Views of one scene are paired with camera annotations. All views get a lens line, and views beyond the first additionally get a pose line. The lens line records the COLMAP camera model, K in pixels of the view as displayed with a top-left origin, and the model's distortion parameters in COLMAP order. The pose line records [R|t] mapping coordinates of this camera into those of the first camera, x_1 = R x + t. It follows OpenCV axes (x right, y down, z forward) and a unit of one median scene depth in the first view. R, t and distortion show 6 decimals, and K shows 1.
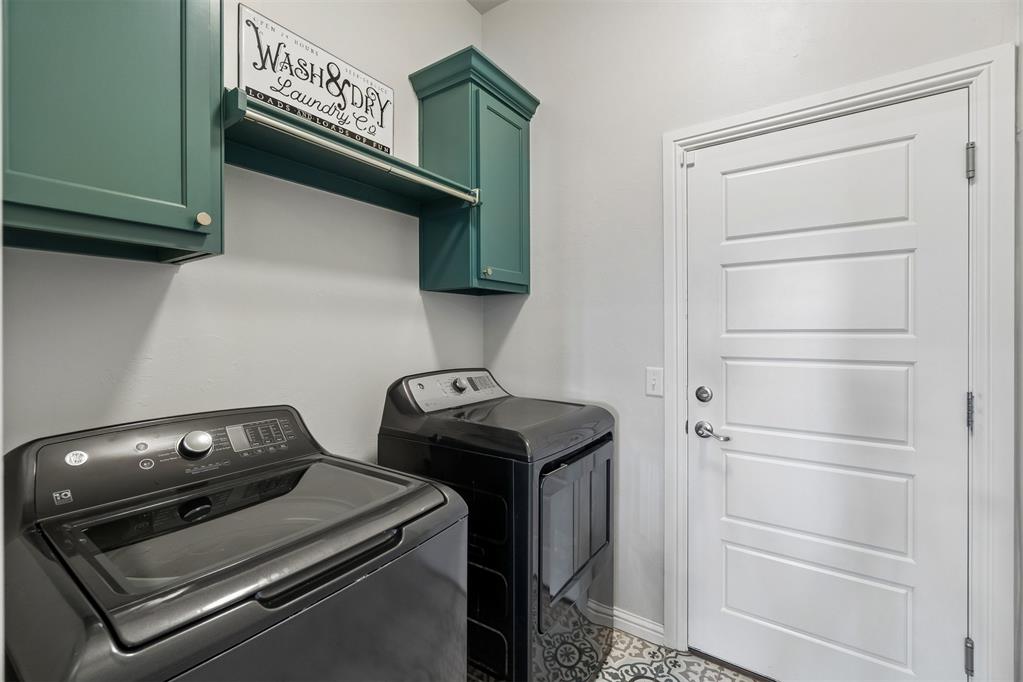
lens RADIAL K [[438.0, 0, 511.5], [0, 438.0, 335.9], [0, 0, 1]] dist [-0.003035, 0.000981]
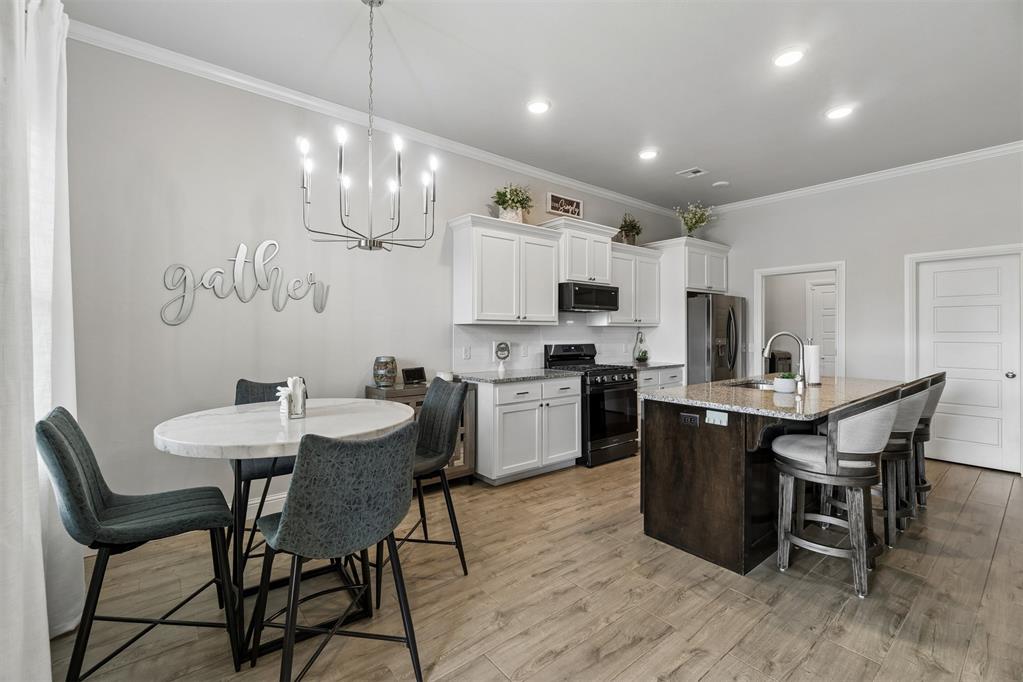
lens RADIAL K [[438.0, 0, 512.7], [0, 438.0, 337.0], [0, 0, 1]] dist [-0.003035, 0.000981]
pose [[0.960140, 0.004311, -0.279487, -1.036899], [-0.001925, 0.999959, 0.008811, -0.008737], [0.279514, -0.007922, 0.960109, -3.378327]]
